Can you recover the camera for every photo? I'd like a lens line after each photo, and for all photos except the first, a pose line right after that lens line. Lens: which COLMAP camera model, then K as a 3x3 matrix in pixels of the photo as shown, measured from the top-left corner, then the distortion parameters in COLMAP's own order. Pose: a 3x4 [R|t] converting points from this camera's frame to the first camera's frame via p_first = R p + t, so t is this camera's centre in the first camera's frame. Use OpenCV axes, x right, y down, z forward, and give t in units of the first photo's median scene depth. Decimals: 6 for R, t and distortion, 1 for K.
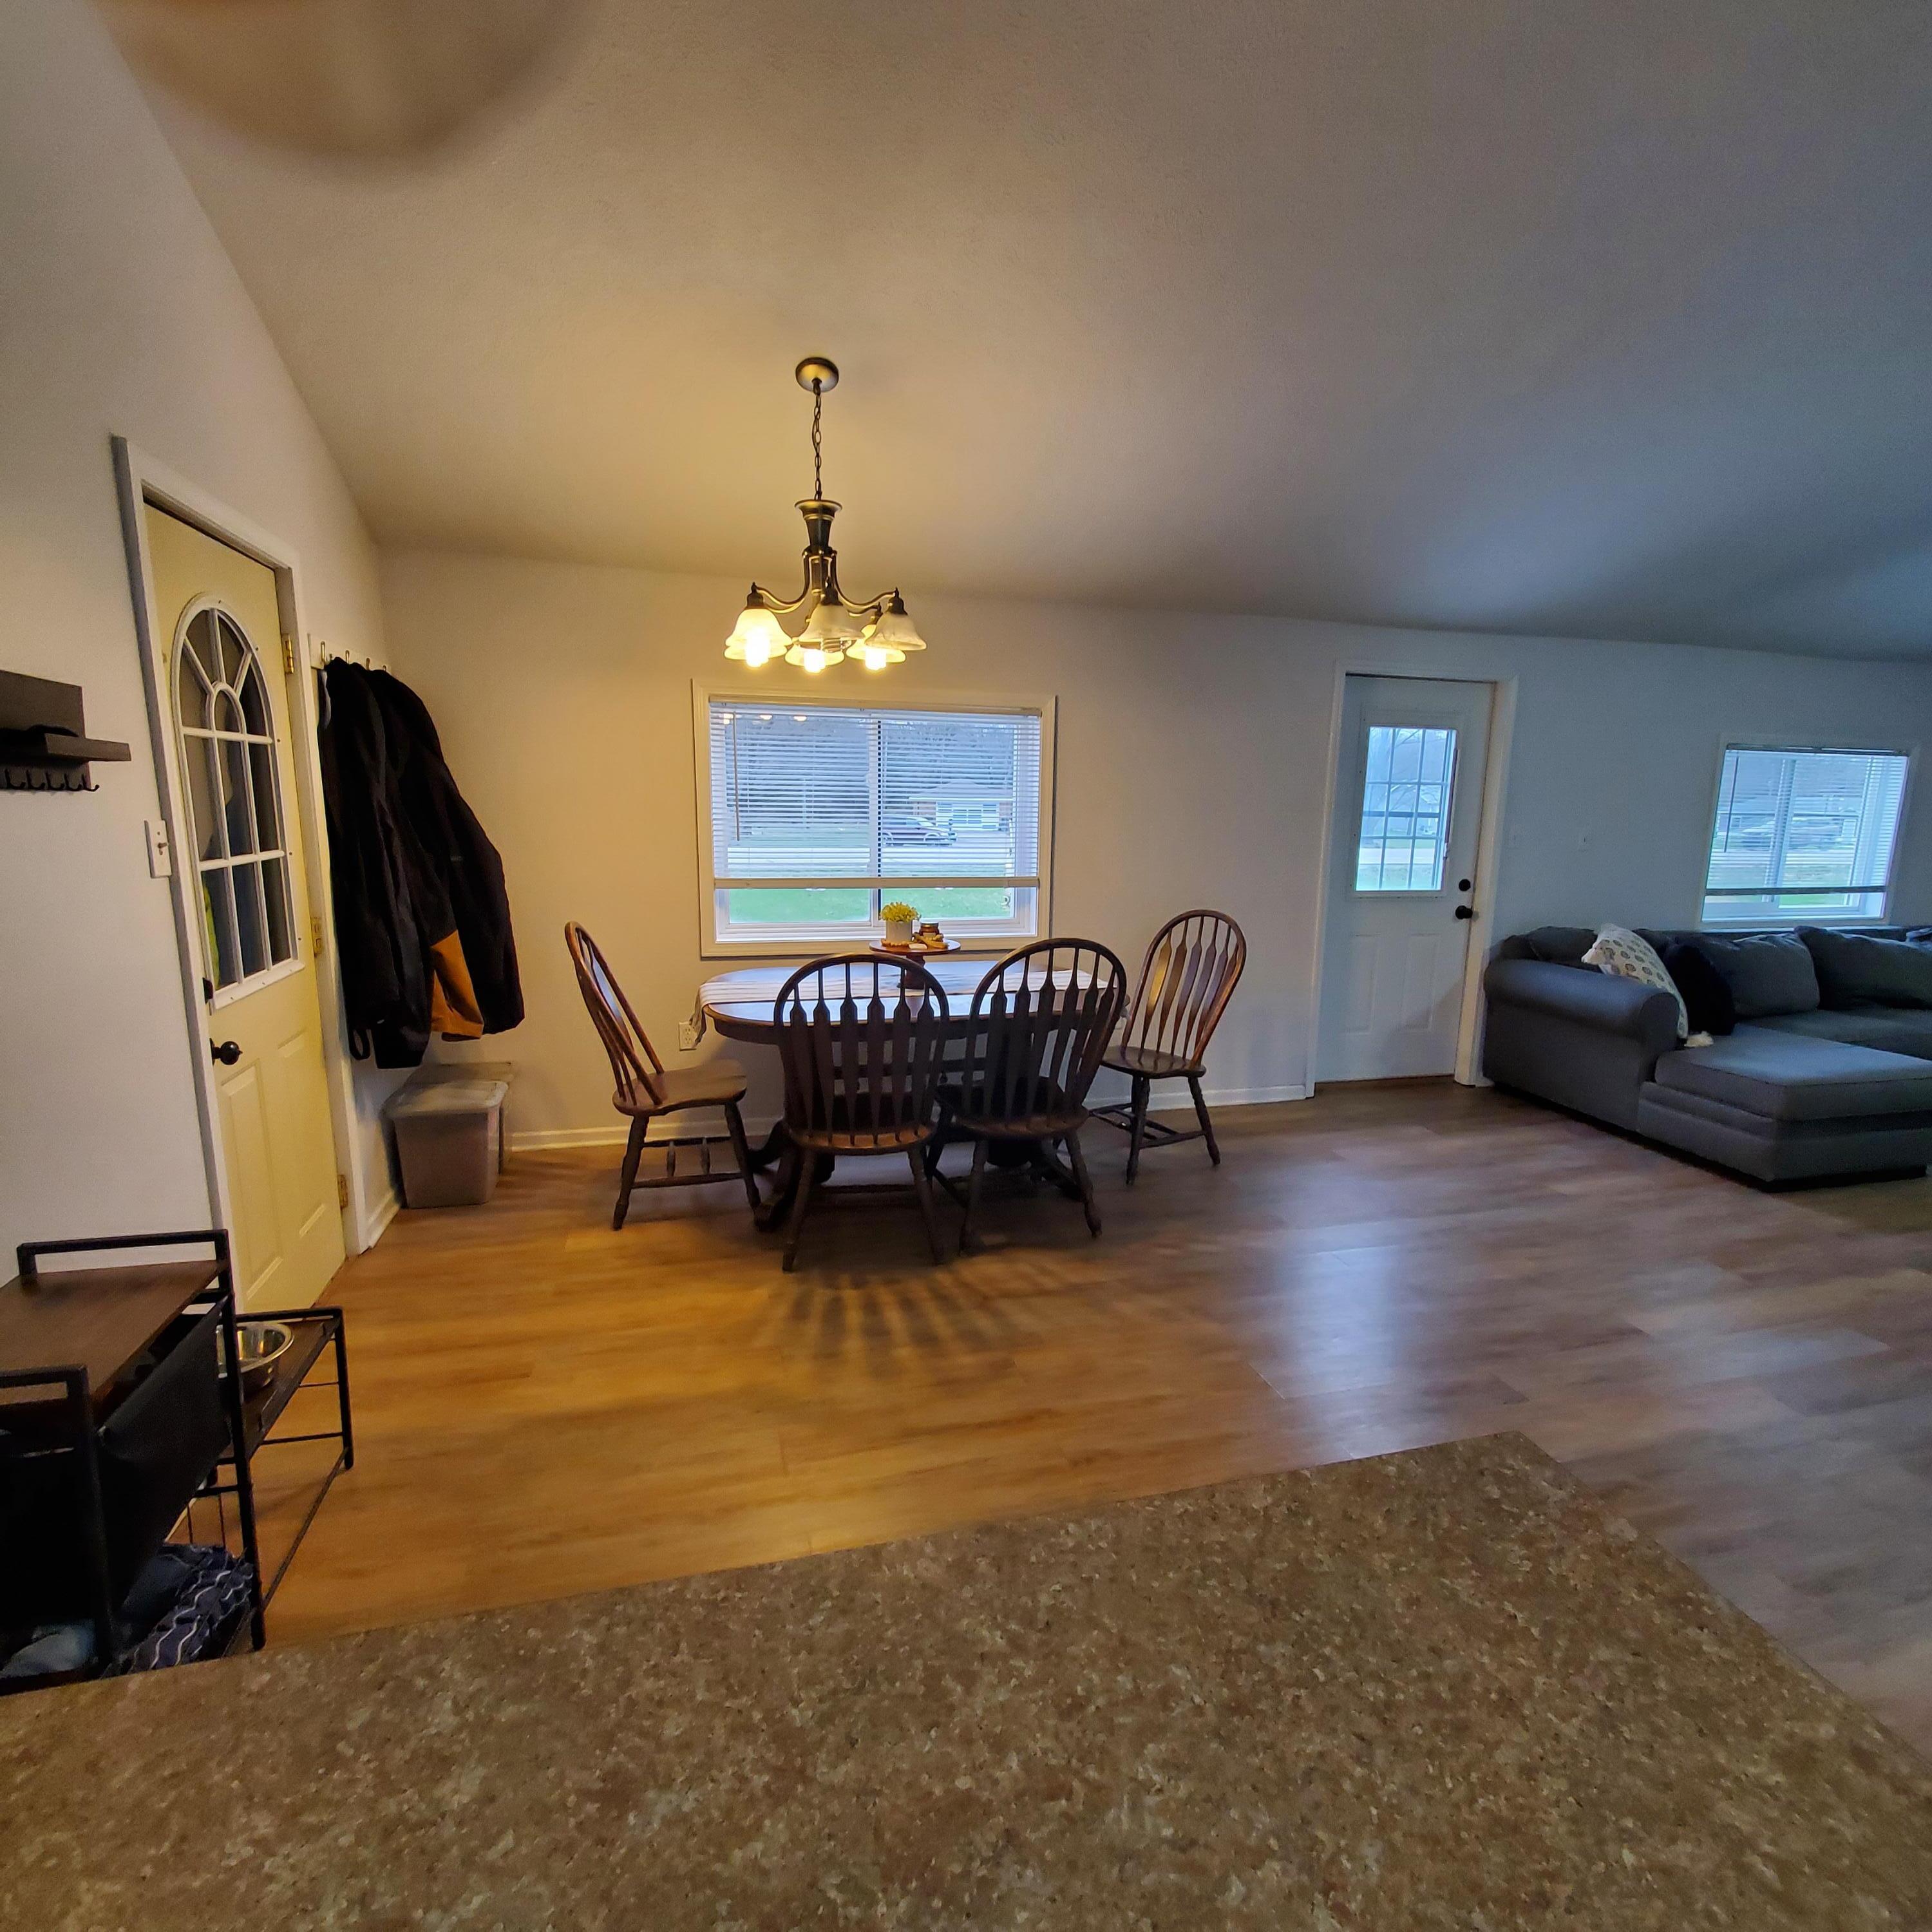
lens RADIAL K [[1016.2, 0, 966.1], [0, 1016.2, 977.5], [0, 0, 1]] dist [0.002306, -0.003937]
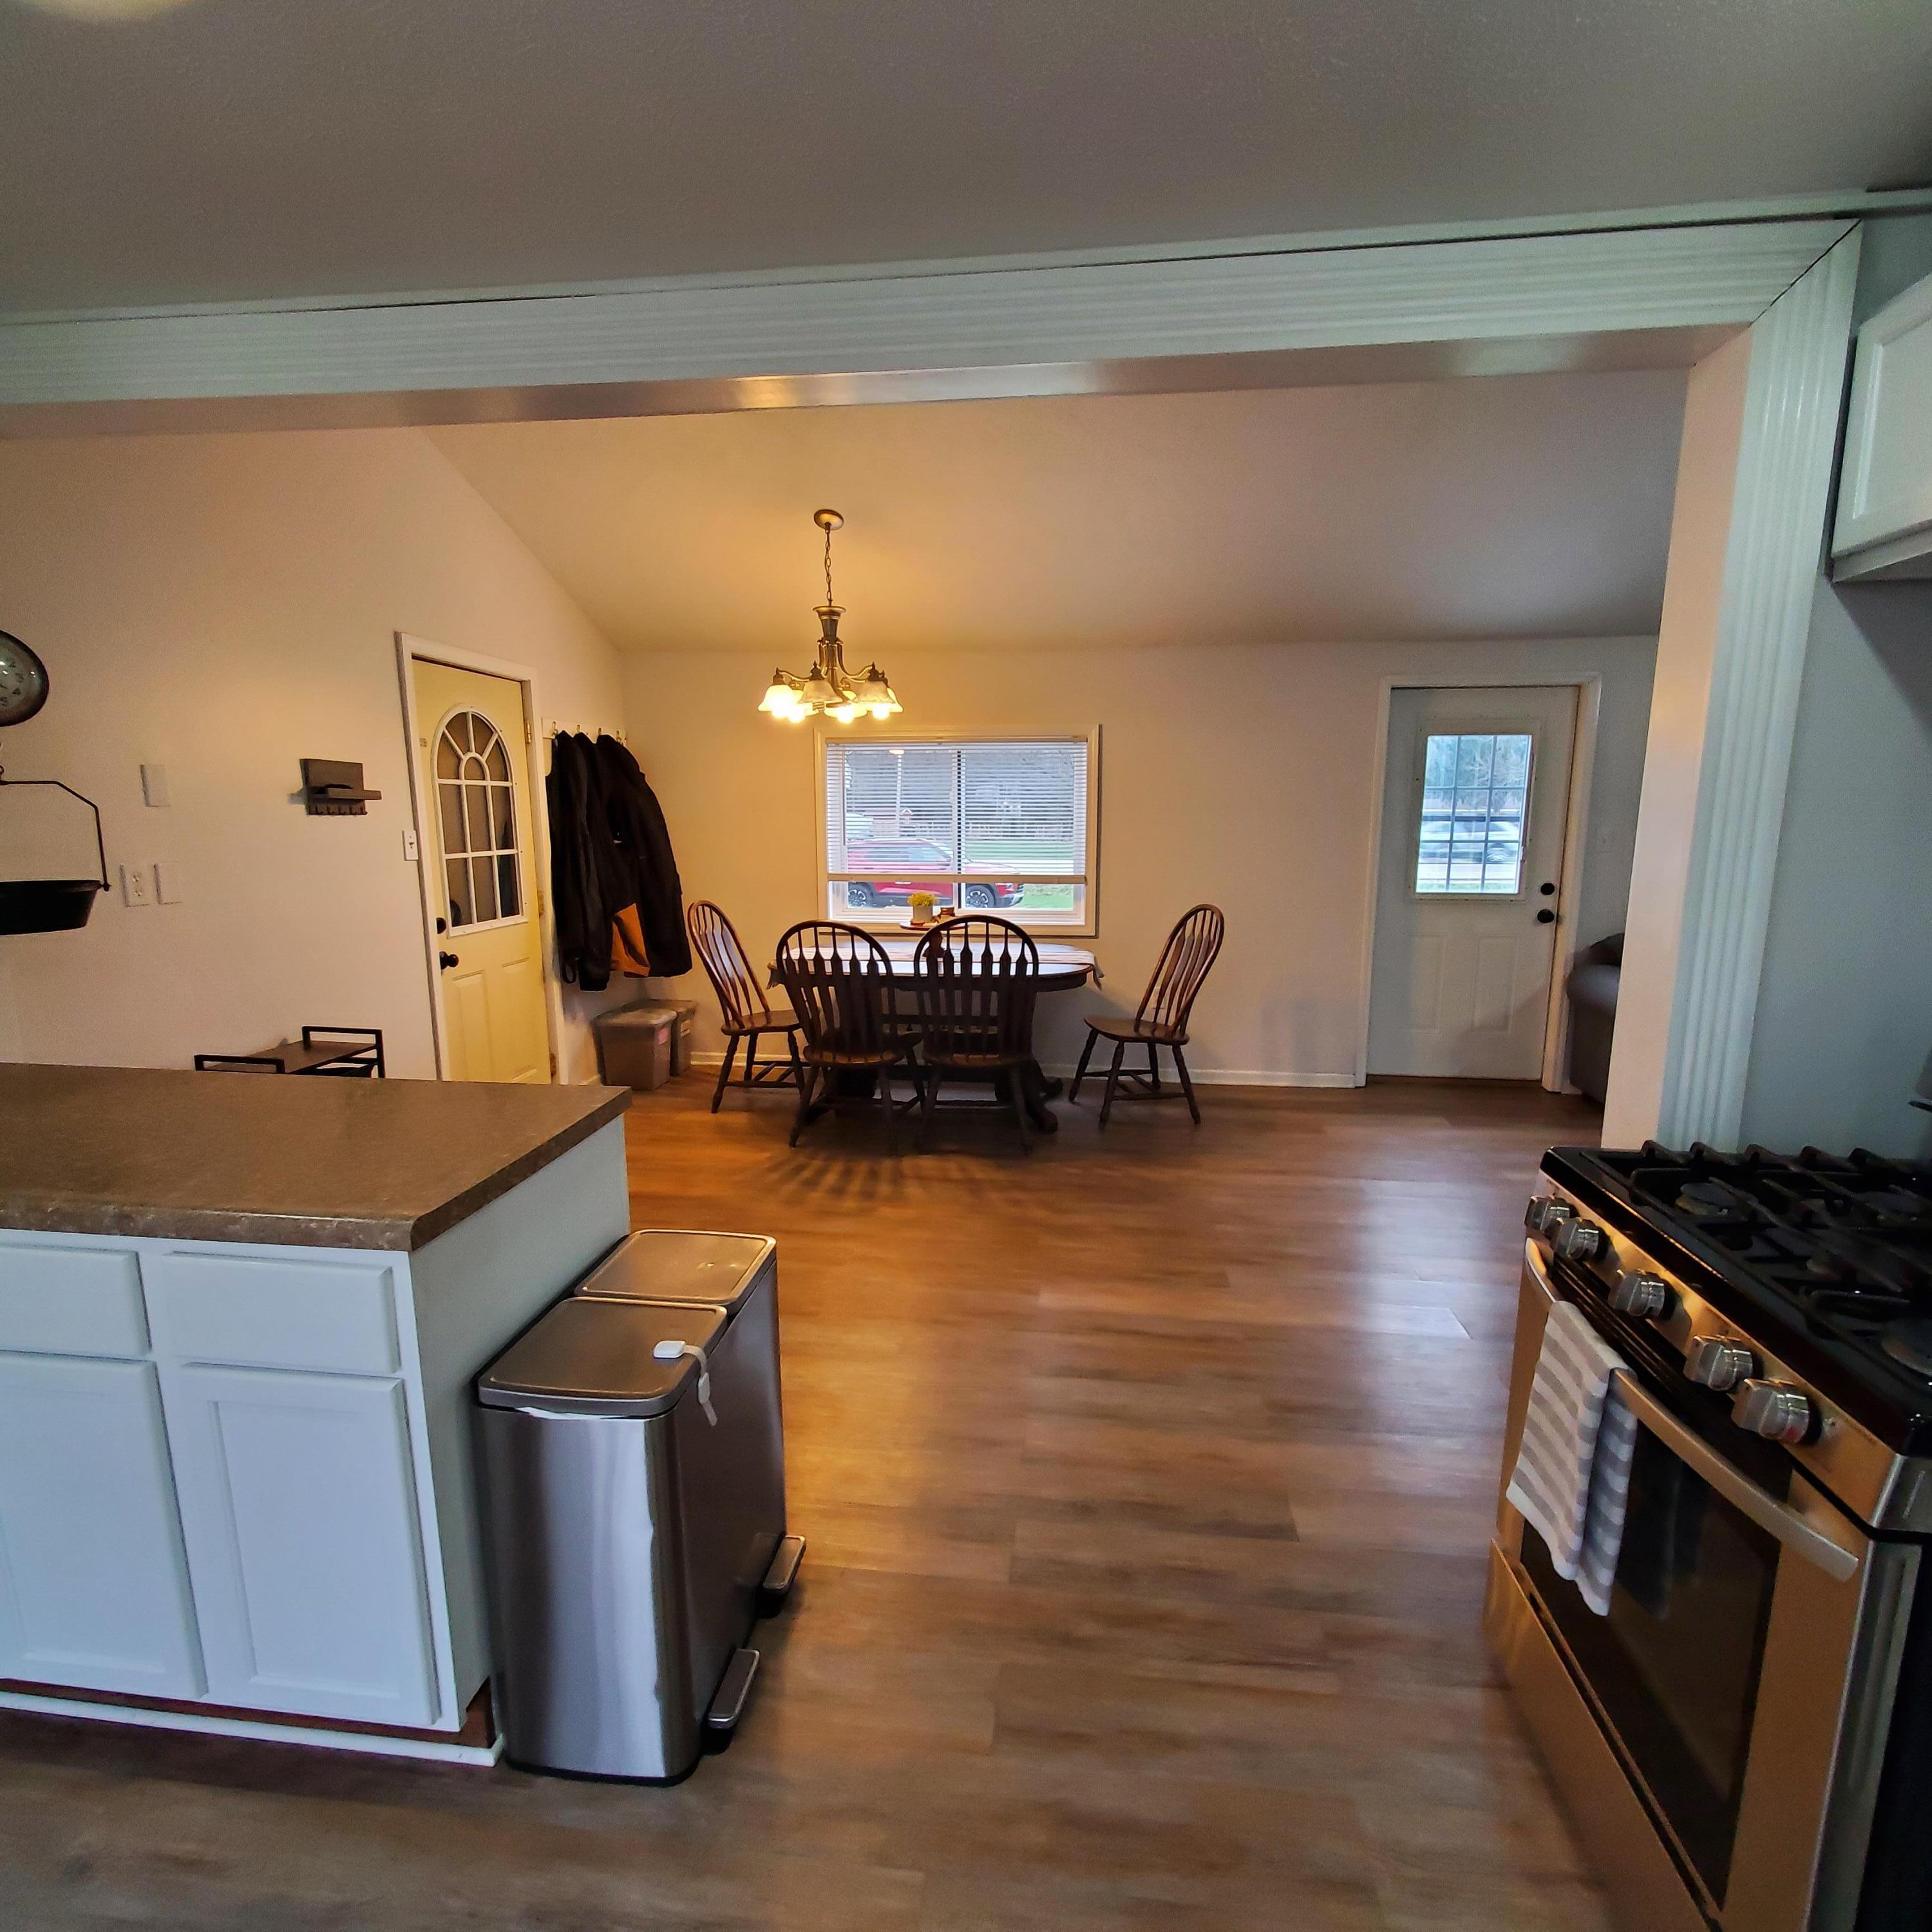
lens RADIAL K [[1016.2, 0, 967.4], [0, 1016.2, 967.9], [0, 0, 1]] dist [0.002306, -0.003937]
pose [[0.924148, 0.040956, -0.379832, 0.568552], [-0.050368, 0.998620, -0.014870, 0.048737], [0.378699, 0.032874, 0.924936, -0.220671]]
